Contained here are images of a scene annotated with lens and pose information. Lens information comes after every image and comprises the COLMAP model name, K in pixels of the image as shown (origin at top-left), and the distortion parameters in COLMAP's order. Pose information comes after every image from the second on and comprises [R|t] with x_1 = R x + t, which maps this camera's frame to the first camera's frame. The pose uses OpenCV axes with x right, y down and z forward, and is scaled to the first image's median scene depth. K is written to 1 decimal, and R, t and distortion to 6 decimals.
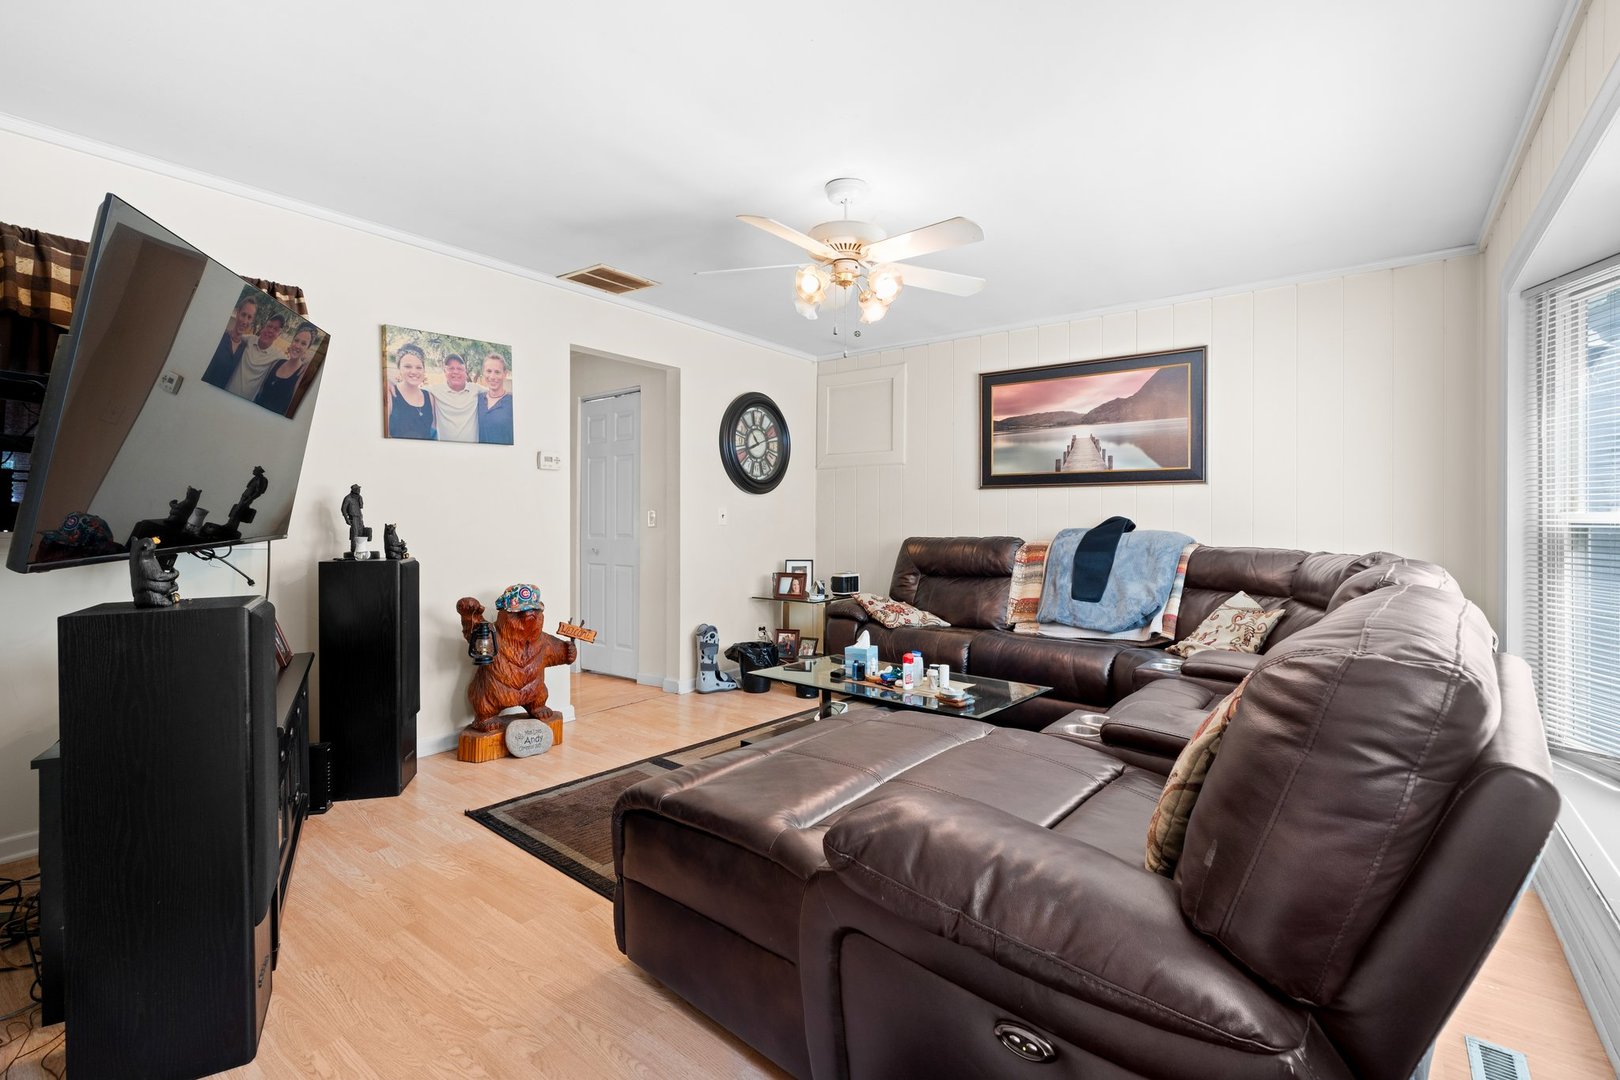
lens RADIAL K [[729.7, 0, 813.7], [0, 729.7, 536.2], [0, 0, 1]] dist [0.001003, 0.000247]
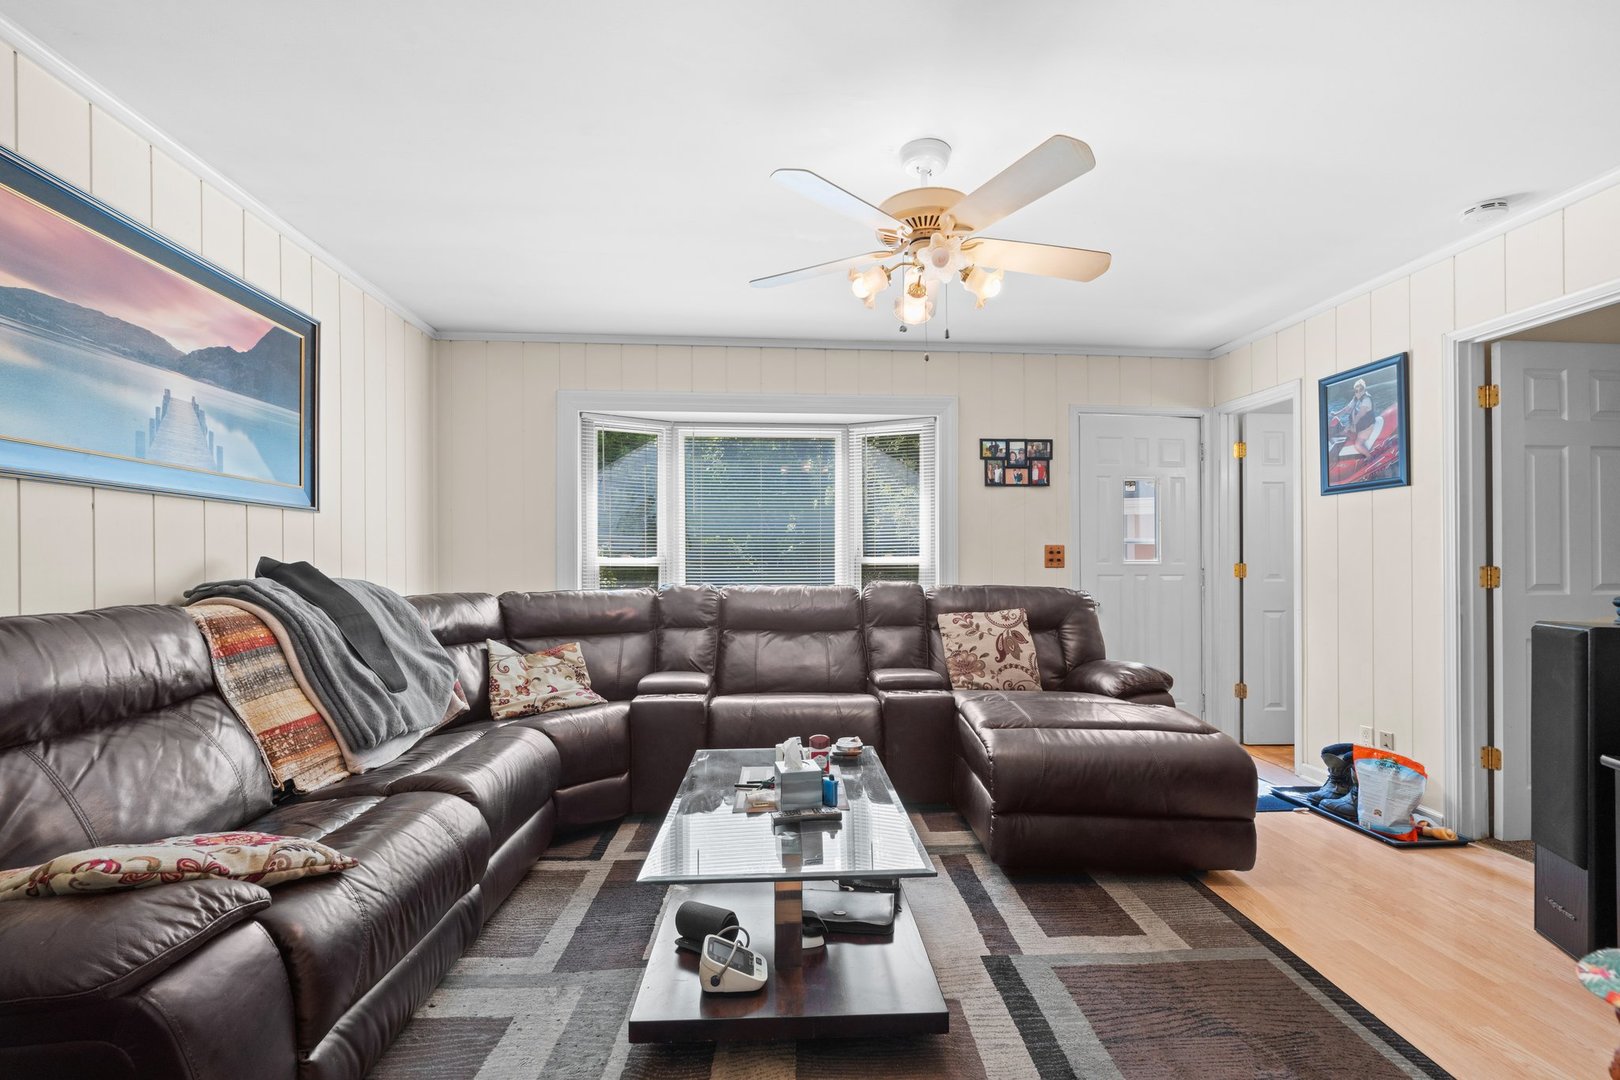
lens RADIAL K [[729.7, 0, 814.1], [0, 729.7, 552.0], [0, 0, 1]] dist [0.001003, 0.000247]
pose [[-0.653122, 0.003473, 0.757244, -0.300011], [0.003076, 0.999993, -0.001934, -0.026950], [-0.757246, 0.001066, -0.653129, 1.001667]]
